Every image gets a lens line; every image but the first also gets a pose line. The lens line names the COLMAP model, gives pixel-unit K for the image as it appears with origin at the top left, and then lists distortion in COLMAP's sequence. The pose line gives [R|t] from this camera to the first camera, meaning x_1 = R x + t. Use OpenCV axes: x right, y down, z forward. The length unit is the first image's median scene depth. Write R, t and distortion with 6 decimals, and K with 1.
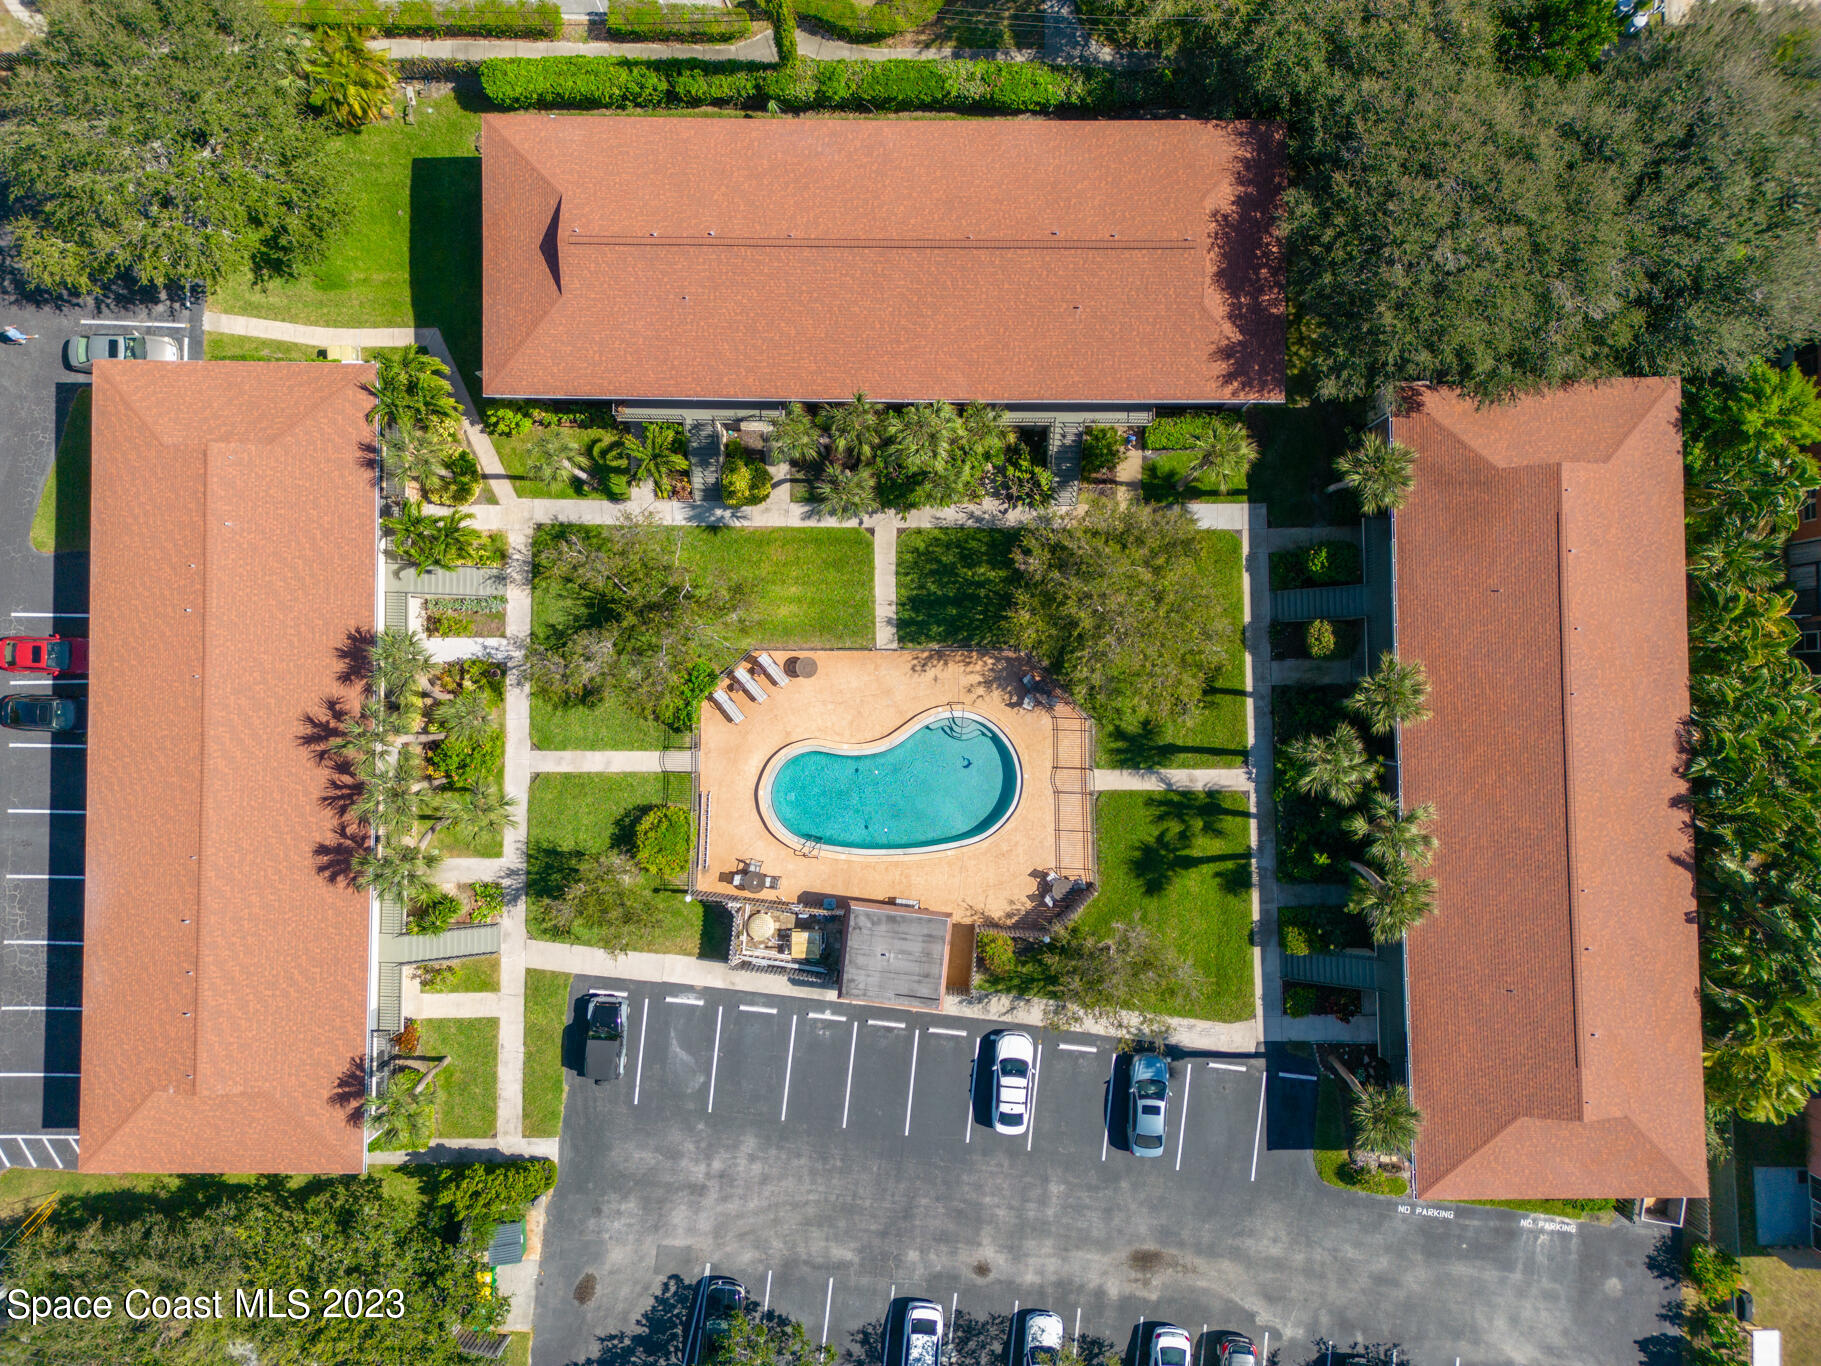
lens RADIAL K [[1215.3, 0, 910.5], [0, 1215.3, 683.0], [0, 0, 1]] dist [0.045360, -0.002360]
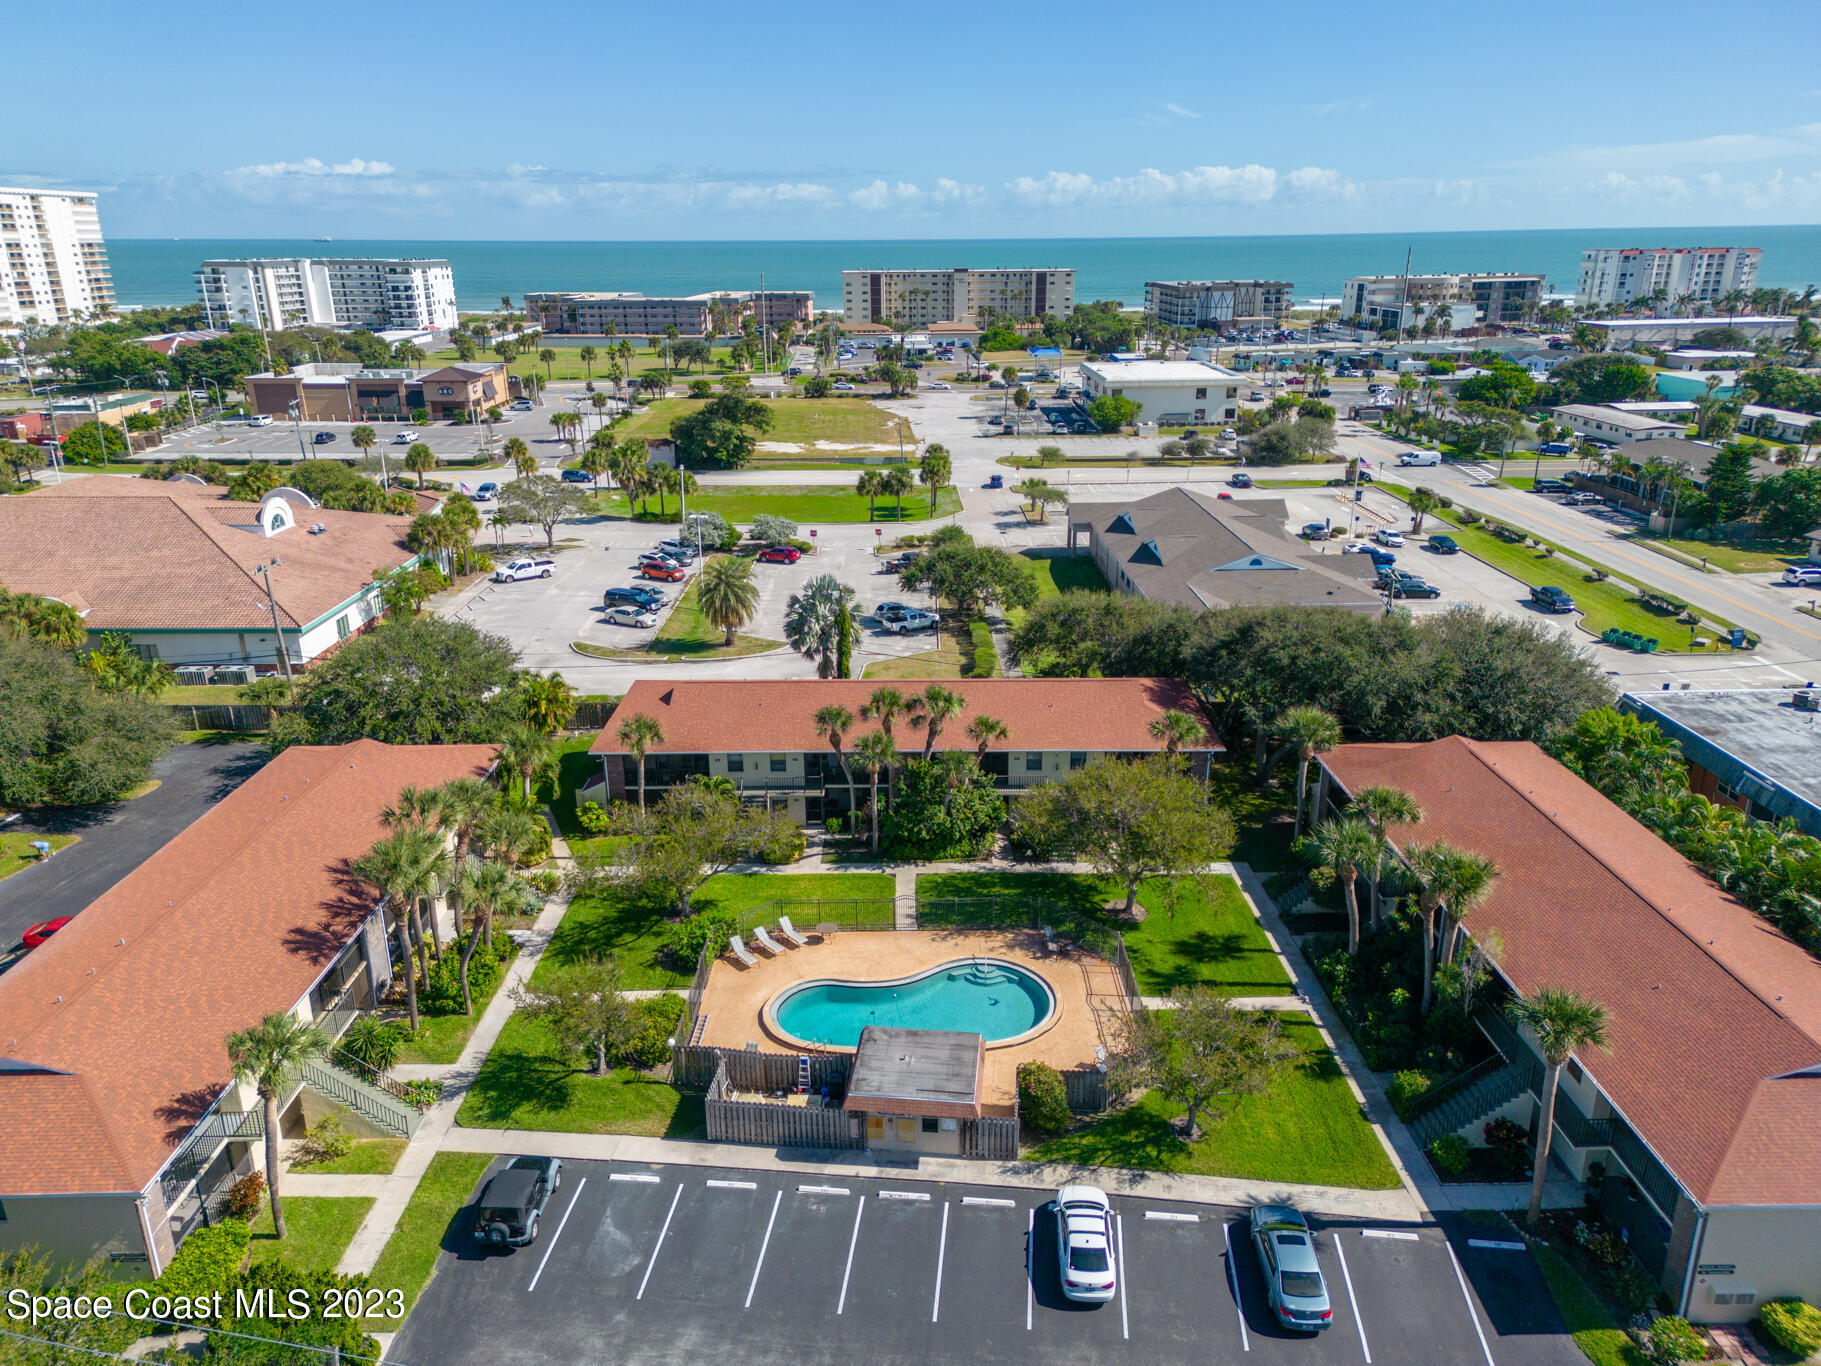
lens RADIAL K [[1215.3, 0, 910.5], [0, 1215.3, 683.0], [0, 0, 1]] dist [0.045360, -0.002360]
pose [[0.999993, -0.002482, -0.002766, -0.013276], [-0.001623, 0.378015, -0.925798, 0.843032], [0.003344, 0.925796, 0.378009, 0.435704]]
